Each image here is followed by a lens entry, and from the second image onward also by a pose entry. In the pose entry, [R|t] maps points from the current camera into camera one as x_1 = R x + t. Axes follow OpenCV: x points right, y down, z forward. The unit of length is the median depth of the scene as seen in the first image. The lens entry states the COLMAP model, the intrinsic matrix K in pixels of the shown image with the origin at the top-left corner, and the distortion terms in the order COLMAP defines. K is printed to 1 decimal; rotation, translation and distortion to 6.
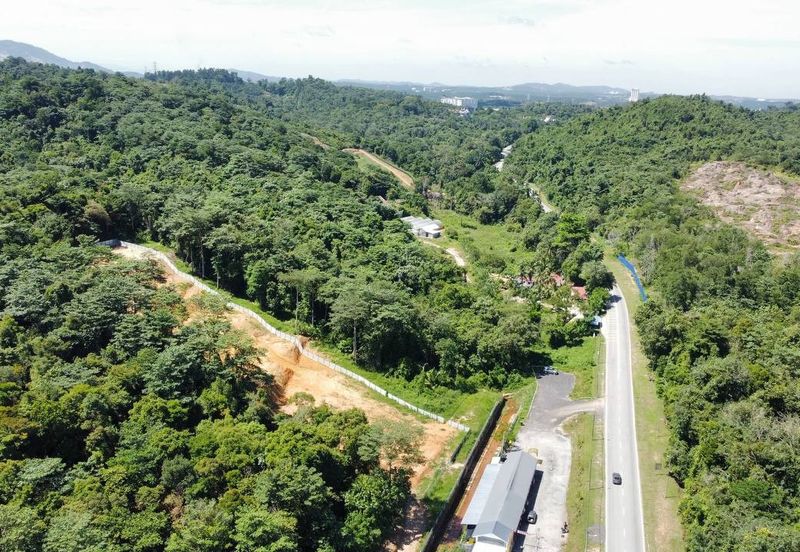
lens RADIAL K [[743.1, 0, 396.3], [0, 743.1, 274.9], [0, 0, 1]] dist [0.005525, -0.019863]
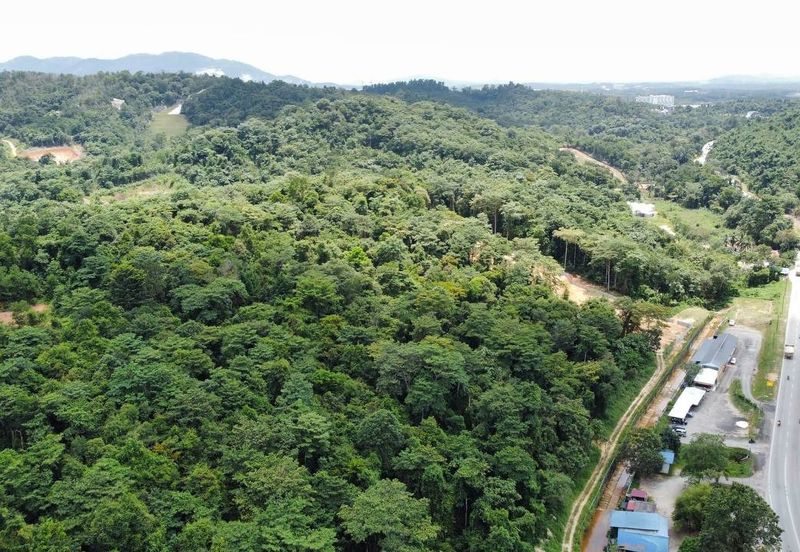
lens RADIAL K [[743.1, 0, 396.3], [0, 743.1, 274.9], [0, 0, 1]] dist [0.005525, -0.019863]
pose [[0.971270, 0.015329, -0.237486, -0.061254], [-0.015805, 0.999875, -0.000103, 0.051033], [0.237455, 0.003854, 0.971391, -0.303054]]
